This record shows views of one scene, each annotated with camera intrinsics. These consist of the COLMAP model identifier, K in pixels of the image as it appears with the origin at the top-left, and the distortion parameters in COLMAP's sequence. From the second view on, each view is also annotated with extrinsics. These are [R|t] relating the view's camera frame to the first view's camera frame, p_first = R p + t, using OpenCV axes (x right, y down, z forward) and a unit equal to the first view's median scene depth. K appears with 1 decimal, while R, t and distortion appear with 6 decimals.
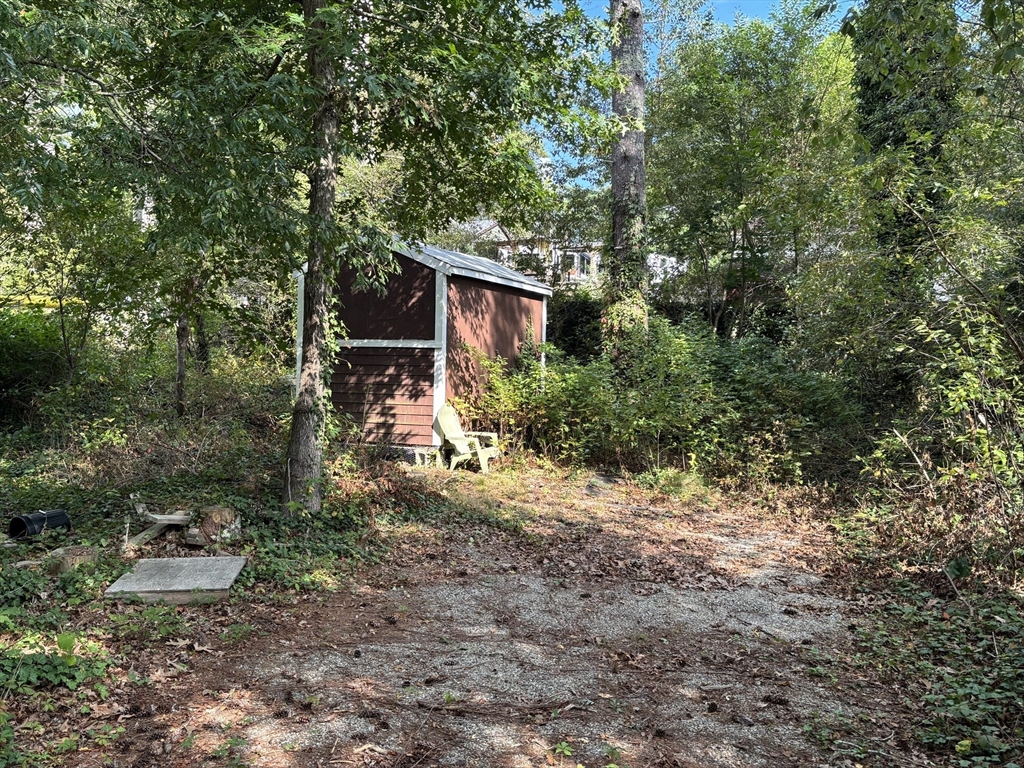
lens RADIAL K [[860.6, 0, 506.6], [0, 860.6, 388.5], [0, 0, 1]] dist [0.050348, -0.052964]
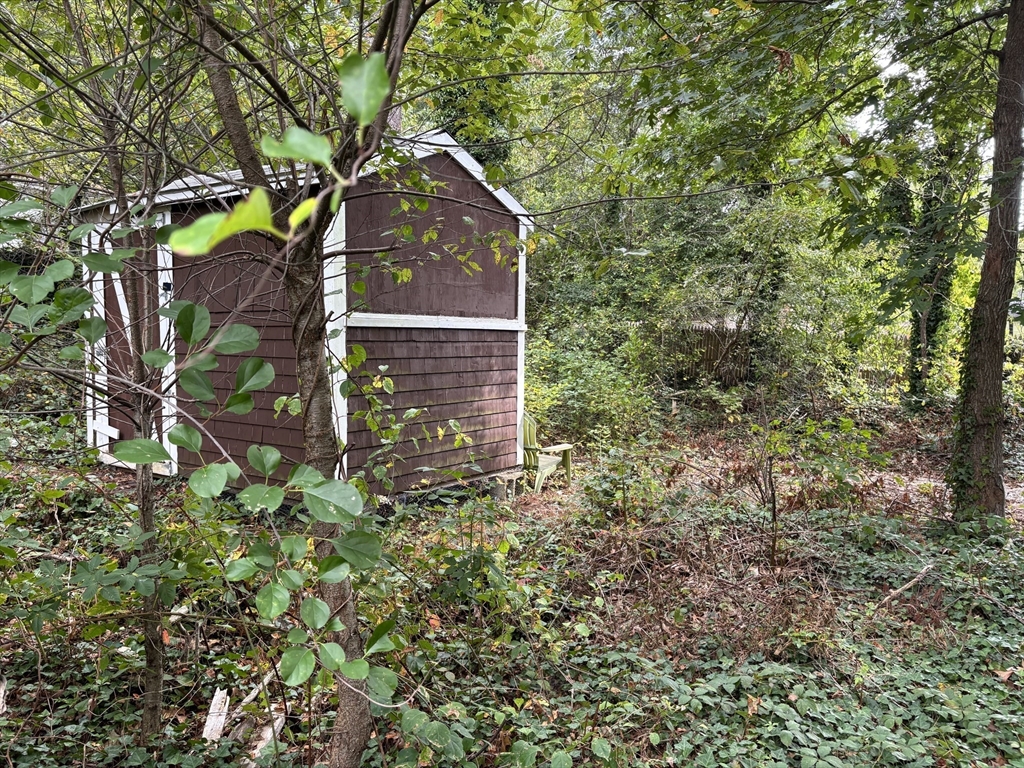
lens RADIAL K [[771.5, 0, 508.9], [0, 771.5, 387.3], [0, 0, 1]] dist [0.039686, -0.040929]
pose [[0.188739, -0.076352, 0.979055, -0.720095], [0.024520, 0.997029, 0.073027, -0.046571], [-0.981721, 0.010224, 0.190050, 0.883212]]
